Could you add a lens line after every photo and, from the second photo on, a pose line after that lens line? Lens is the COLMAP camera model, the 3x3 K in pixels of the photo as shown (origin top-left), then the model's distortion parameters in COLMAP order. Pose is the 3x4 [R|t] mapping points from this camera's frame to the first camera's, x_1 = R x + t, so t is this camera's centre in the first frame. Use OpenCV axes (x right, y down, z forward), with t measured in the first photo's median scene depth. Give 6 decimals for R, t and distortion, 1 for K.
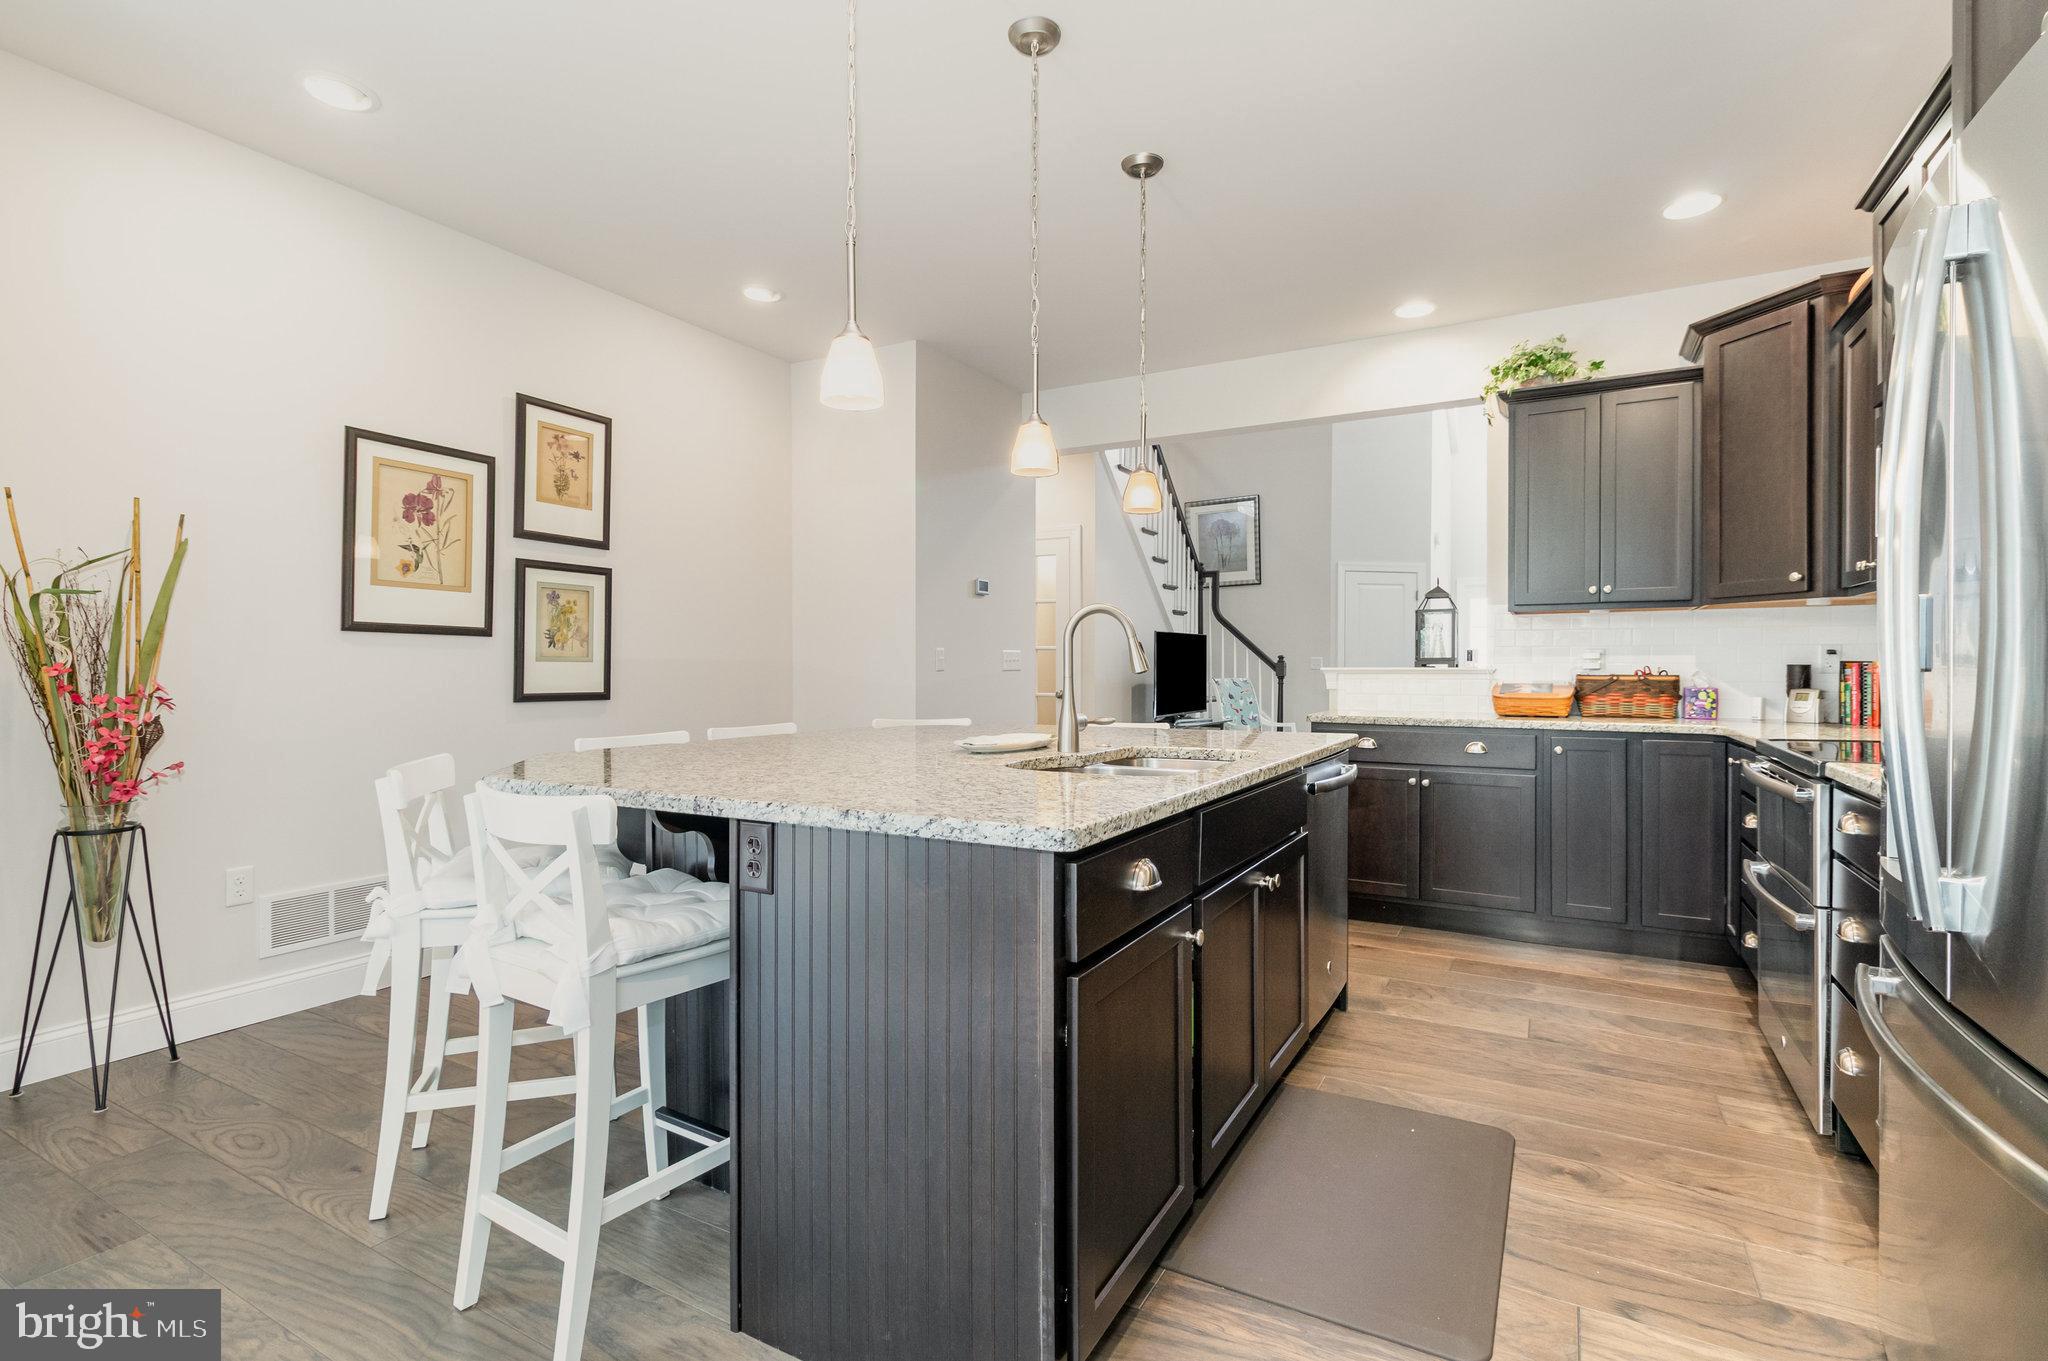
lens RADIAL K [[966.6, 0, 1025.0], [0, 966.6, 674.5], [0, 0, 1]] dist [-0.000973, 0.000522]
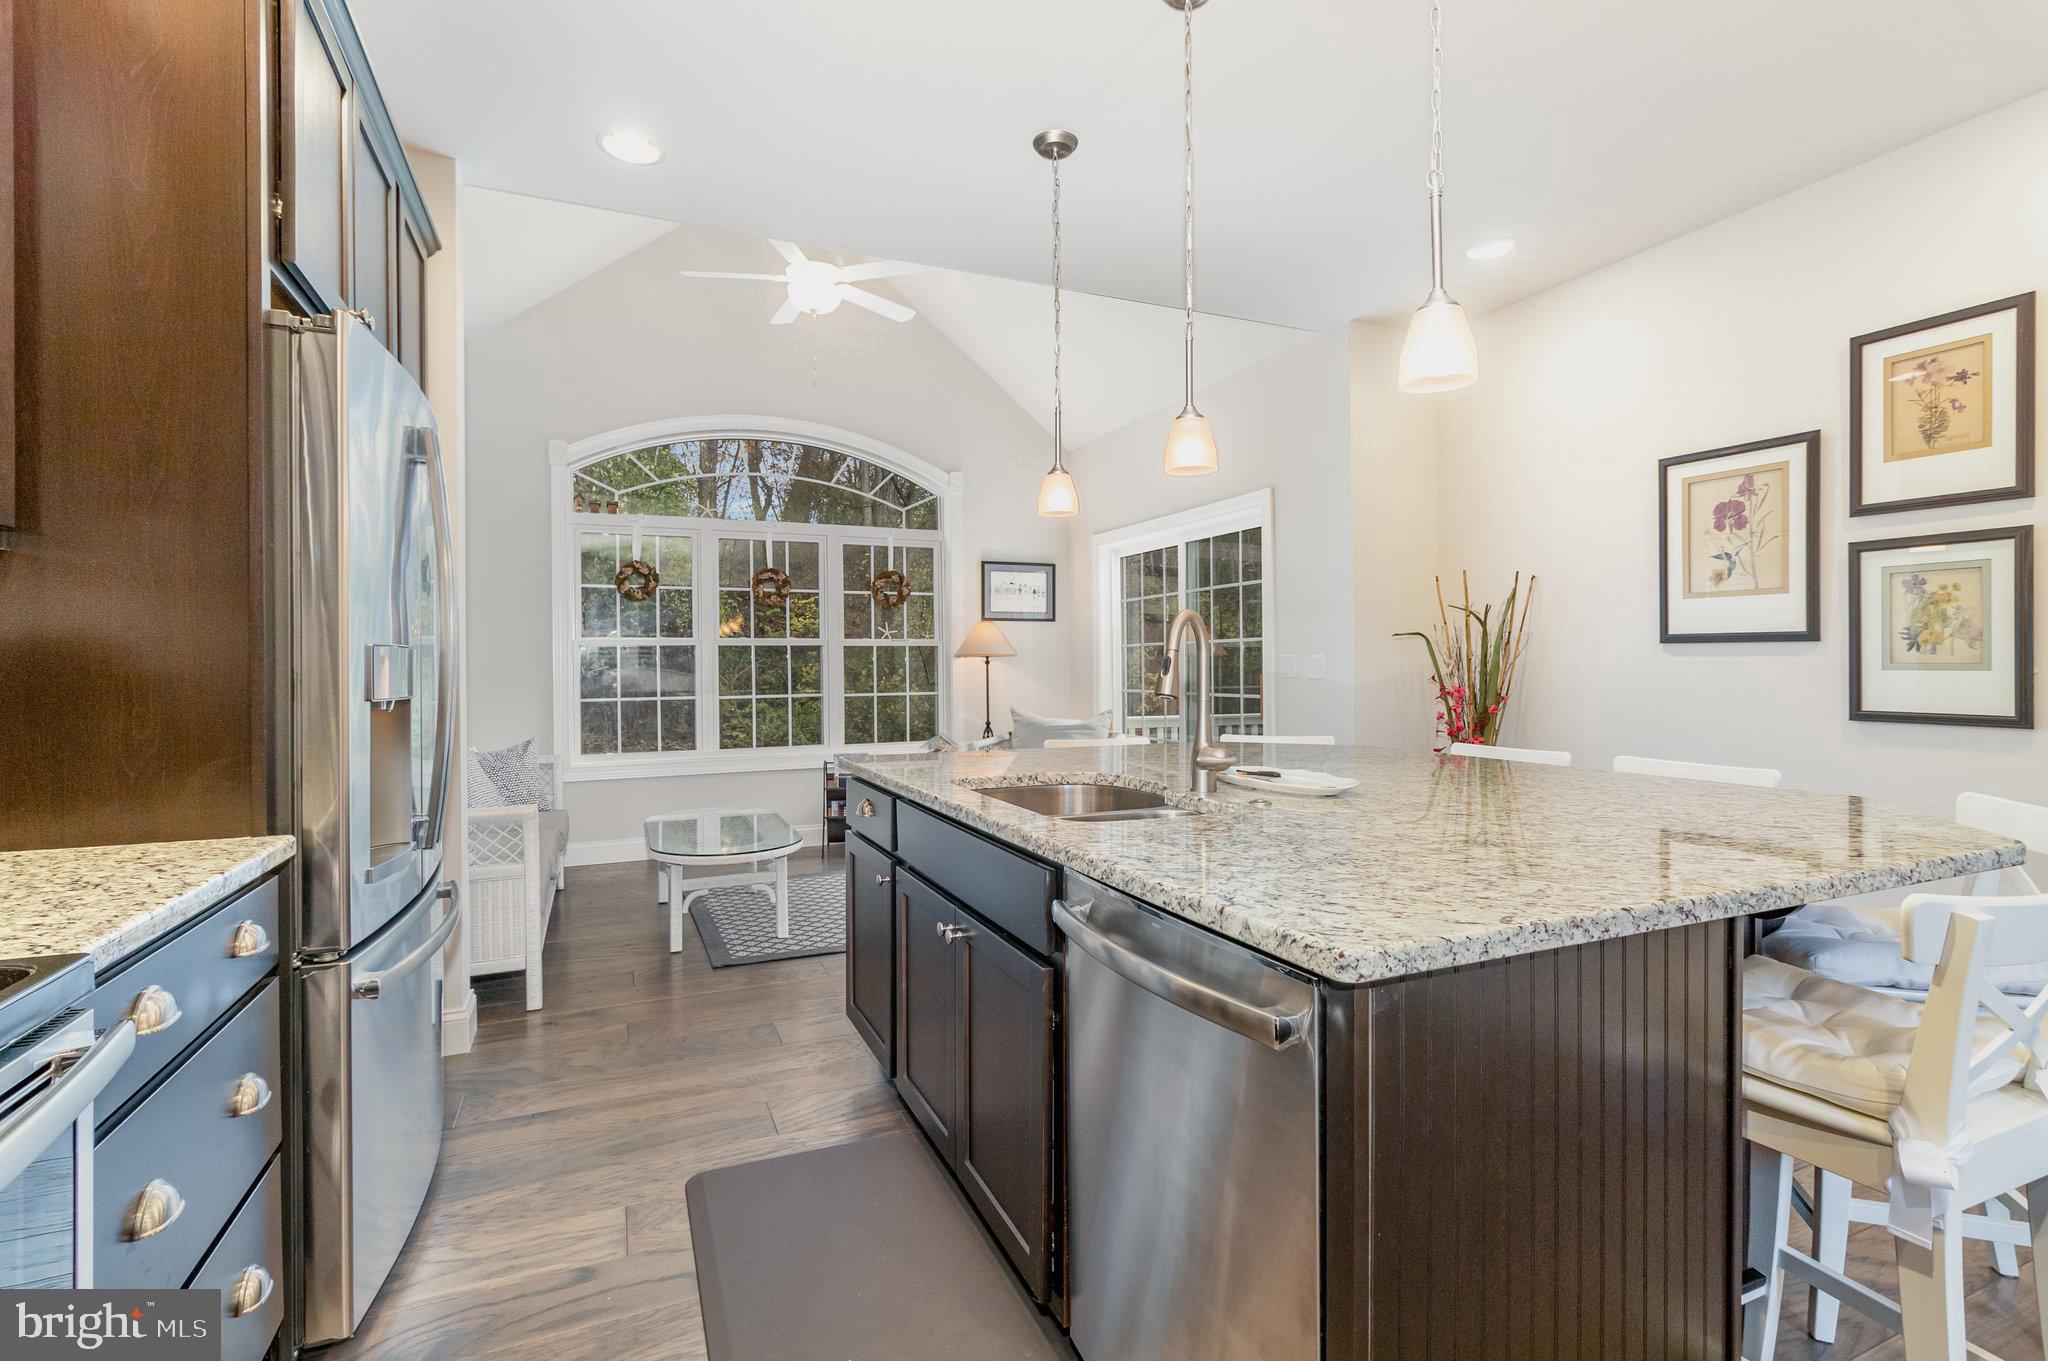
lens RADIAL K [[966.6, 0, 1017.5], [0, 966.6, 672.3], [0, 0, 1]] dist [-0.000973, 0.000522]
pose [[-0.617188, 0.008179, -0.786773, 0.569101], [0.000755, 0.999952, 0.009803, -0.021078], [0.786815, 0.005456, -0.617164, 0.996113]]
